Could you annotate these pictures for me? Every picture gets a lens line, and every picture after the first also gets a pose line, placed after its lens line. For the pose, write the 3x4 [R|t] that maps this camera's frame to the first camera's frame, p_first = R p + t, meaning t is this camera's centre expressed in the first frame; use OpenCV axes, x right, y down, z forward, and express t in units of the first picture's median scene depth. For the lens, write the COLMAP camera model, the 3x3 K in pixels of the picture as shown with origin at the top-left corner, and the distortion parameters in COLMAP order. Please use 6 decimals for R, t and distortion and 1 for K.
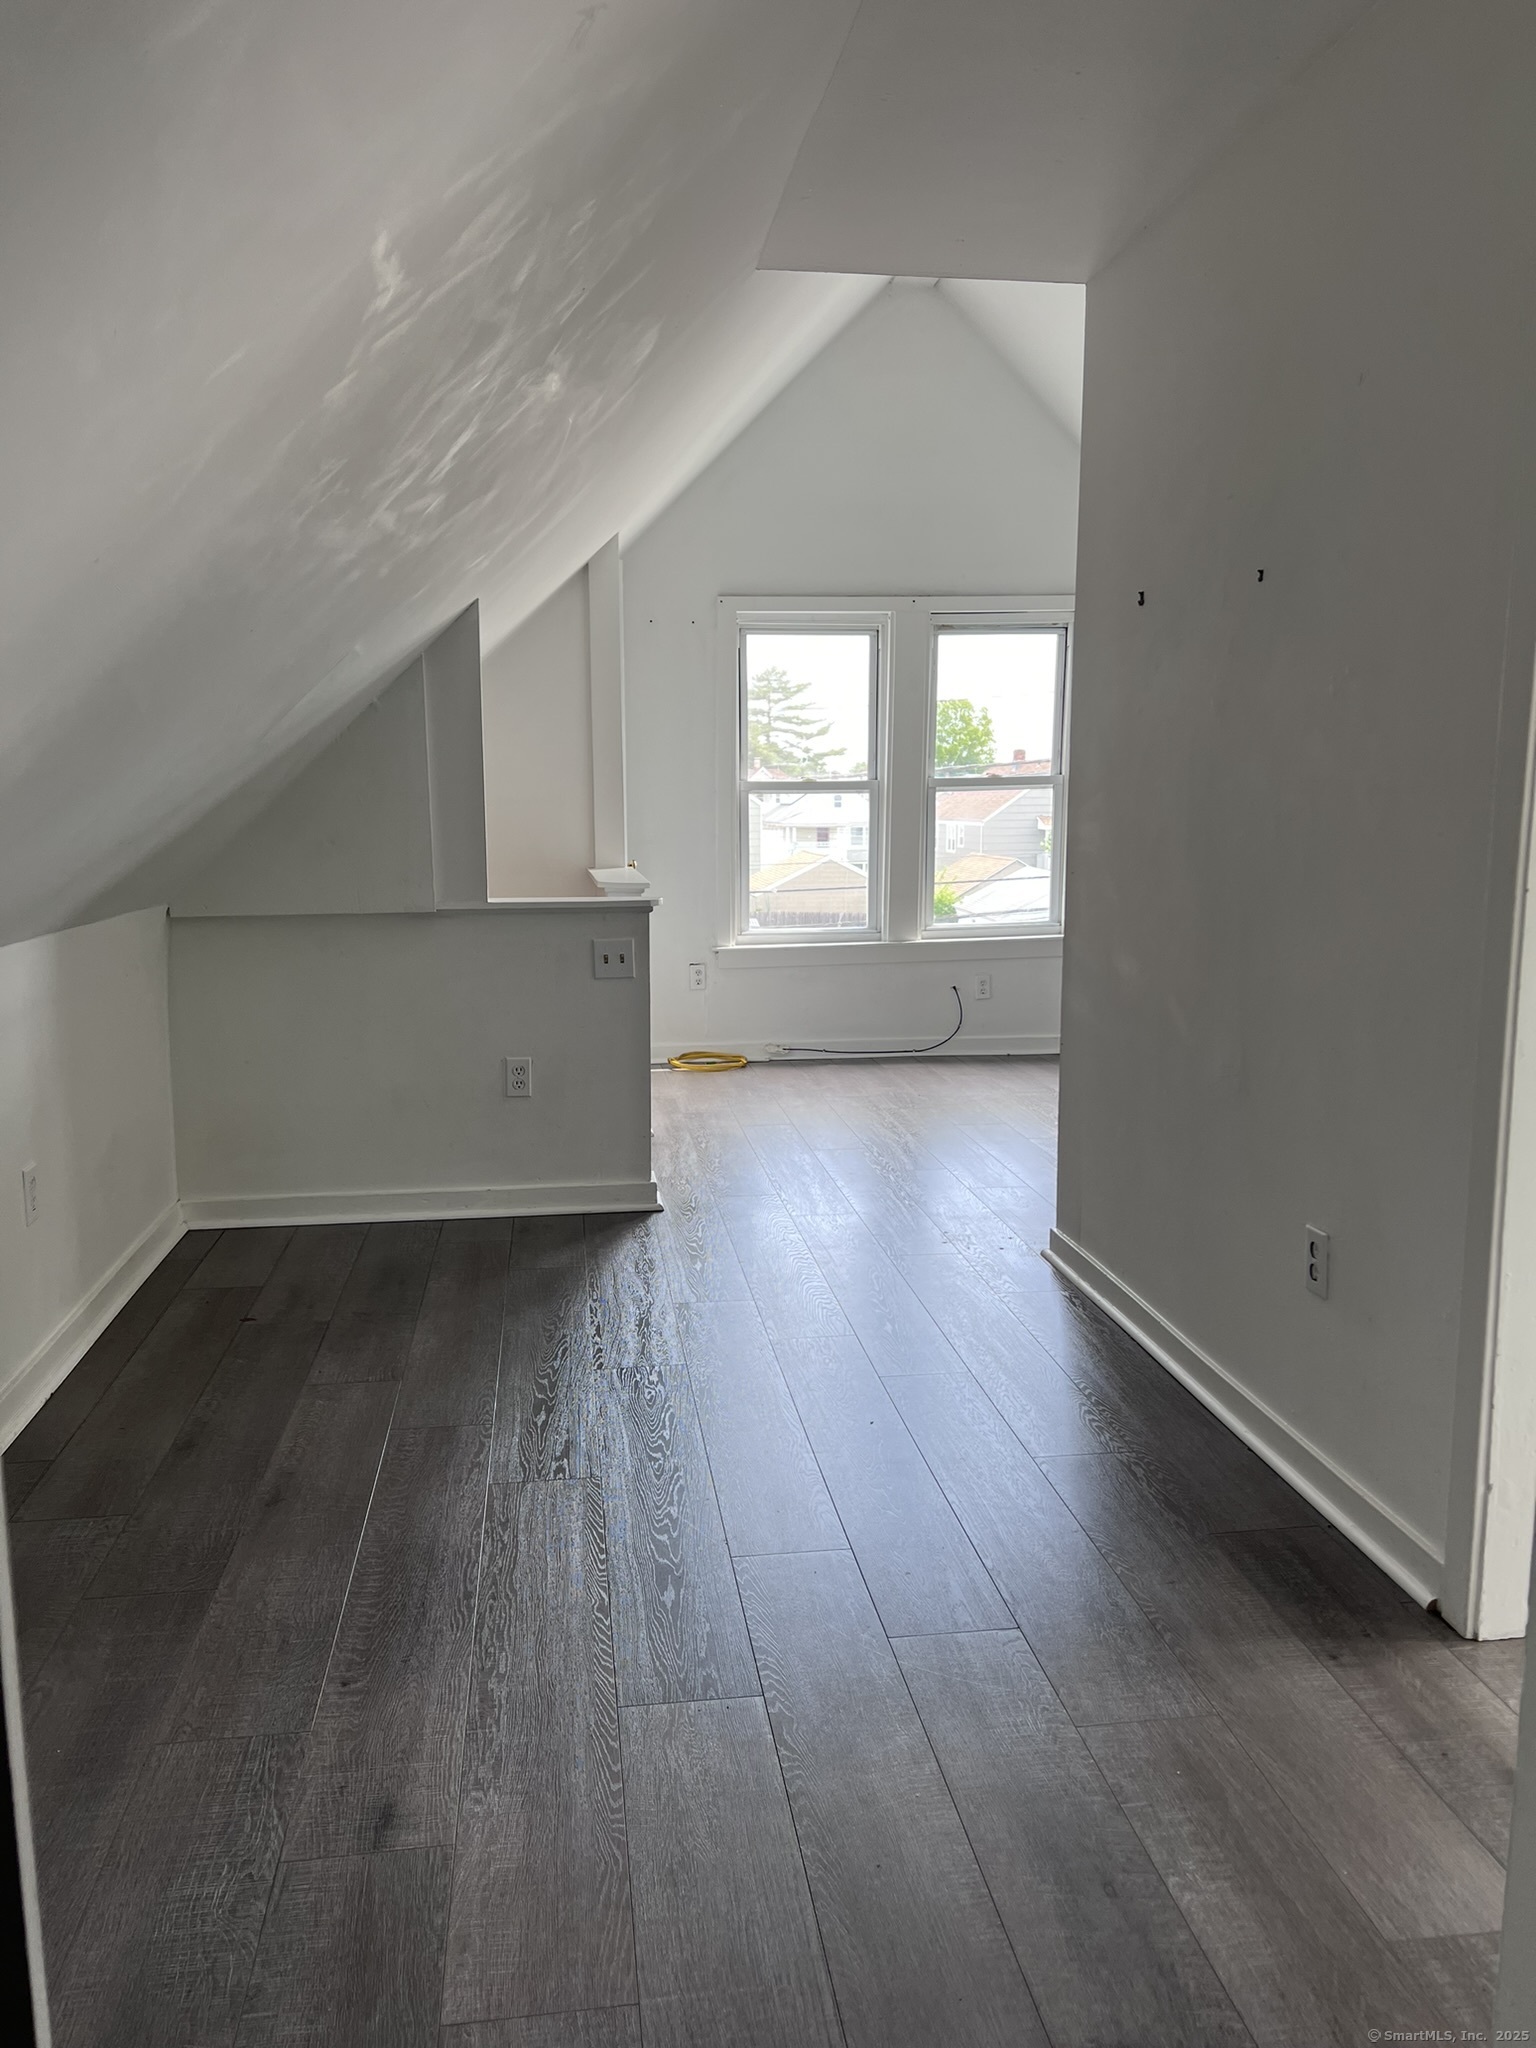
lens RADIAL K [[1559.3, 0, 798.9], [0, 1559.3, 1028.0], [0, 0, 1]] dist [0.106900, -0.106996]
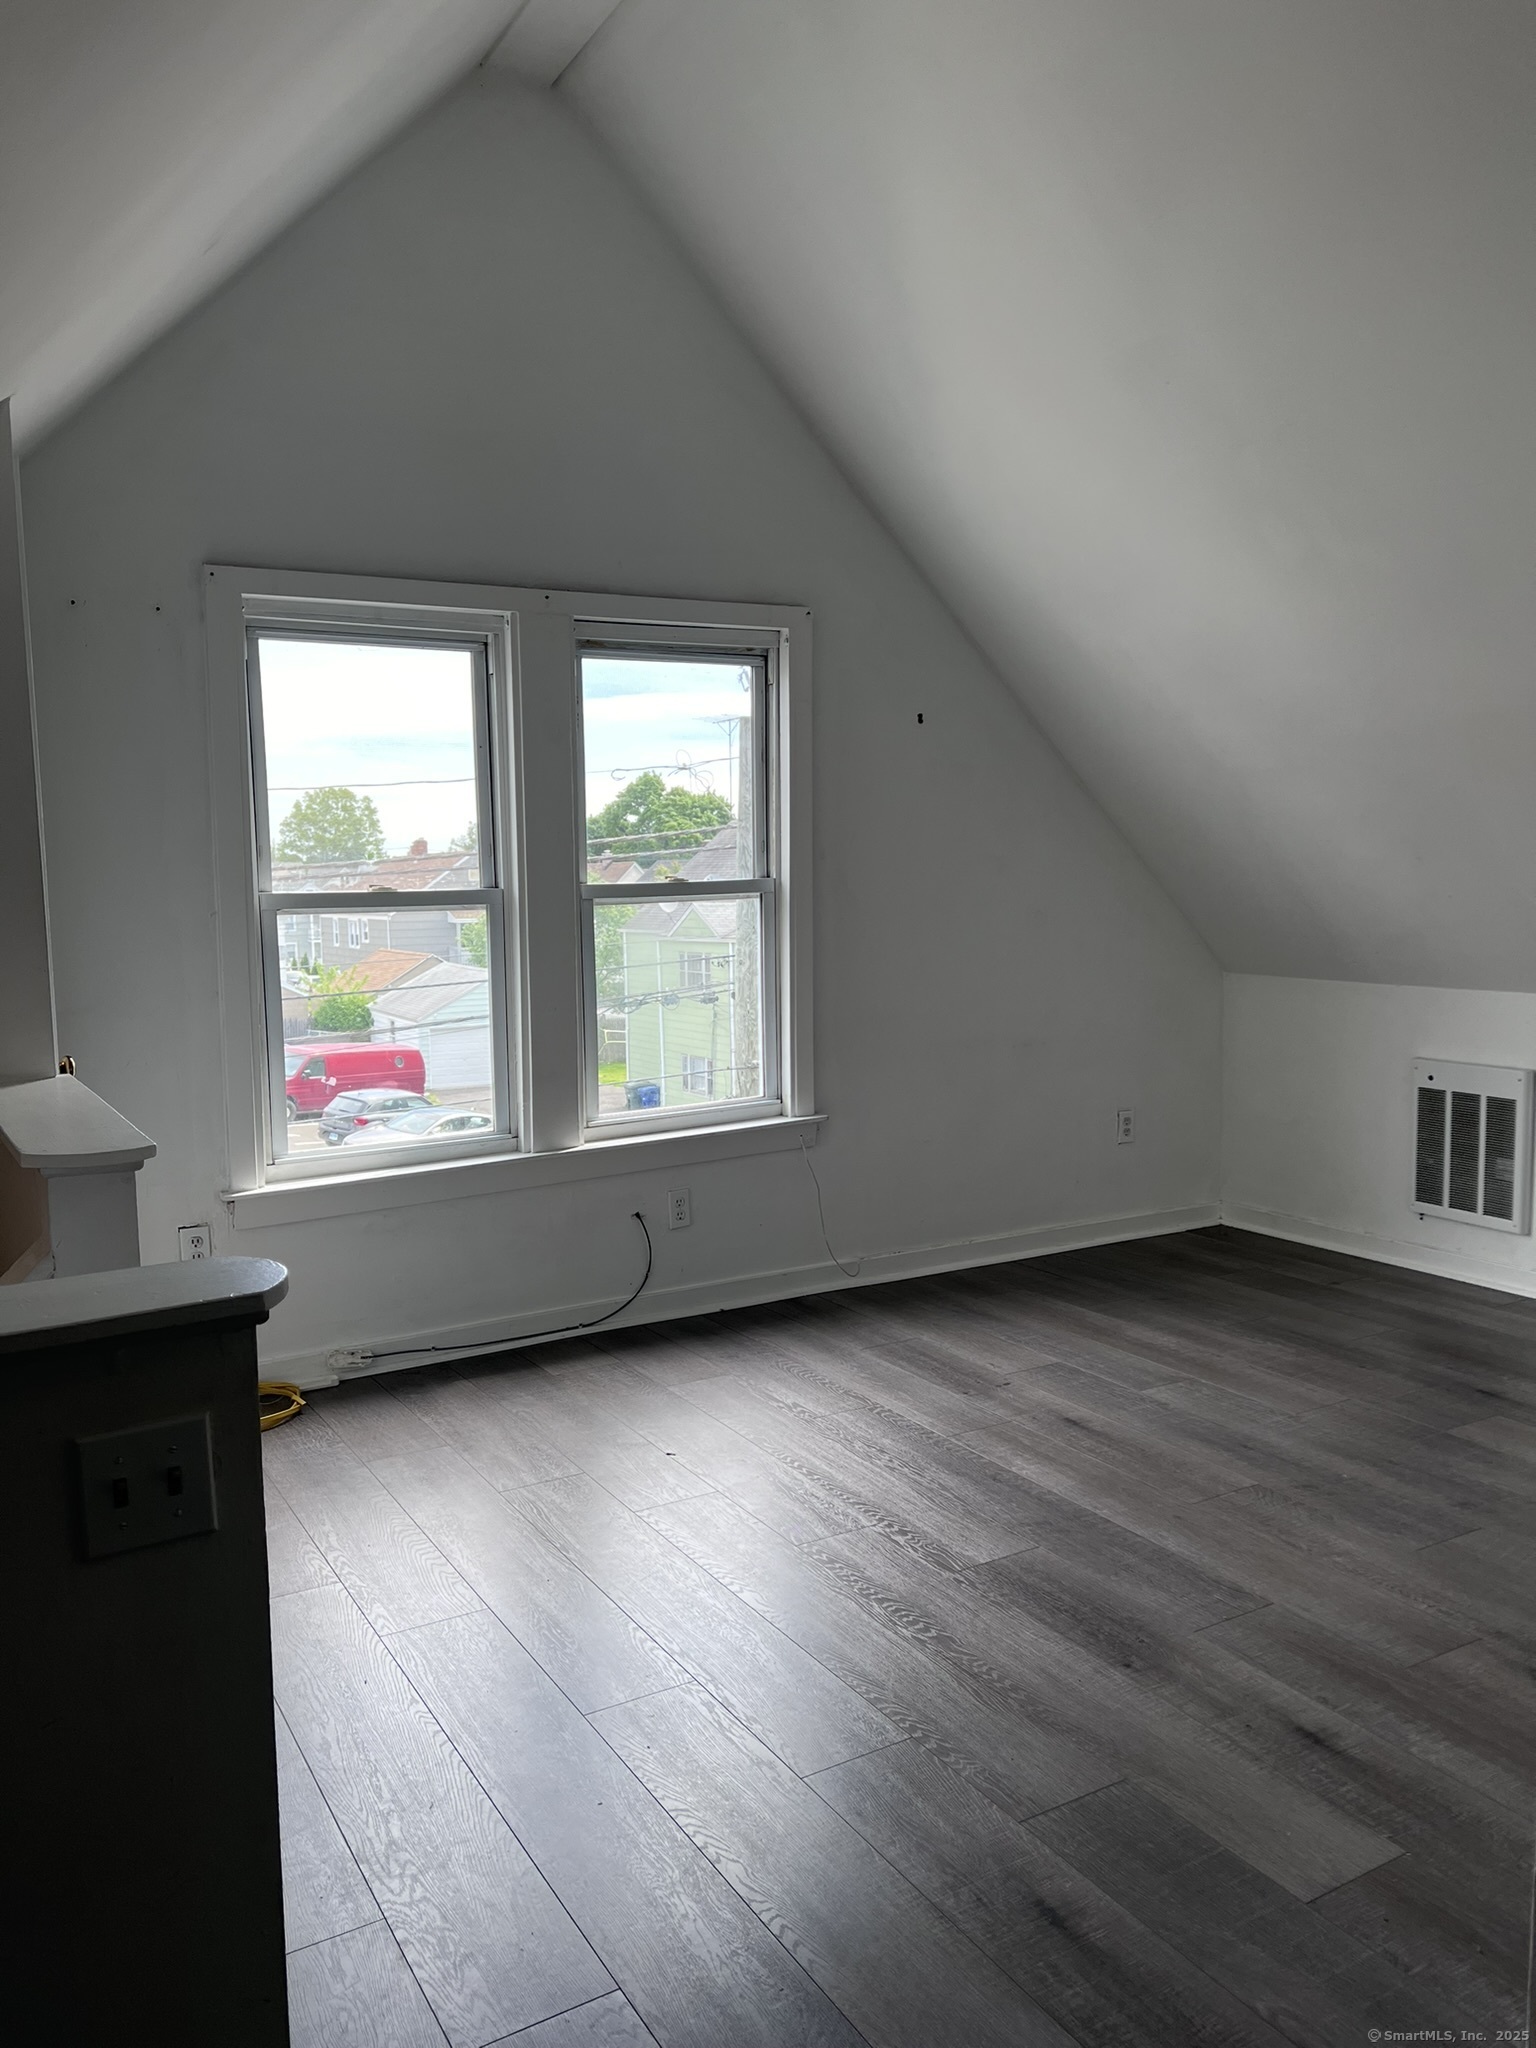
lens RADIAL K [[1559.3, 0, 798.9], [0, 1559.3, 1028.0], [0, 0, 1]] dist [0.106900, -0.106996]
pose [[0.928570, -0.052998, 0.367354, -0.067438], [0.073551, 0.996400, -0.042166, -0.070557], [-0.363797, 0.066173, 0.929125, 0.397726]]
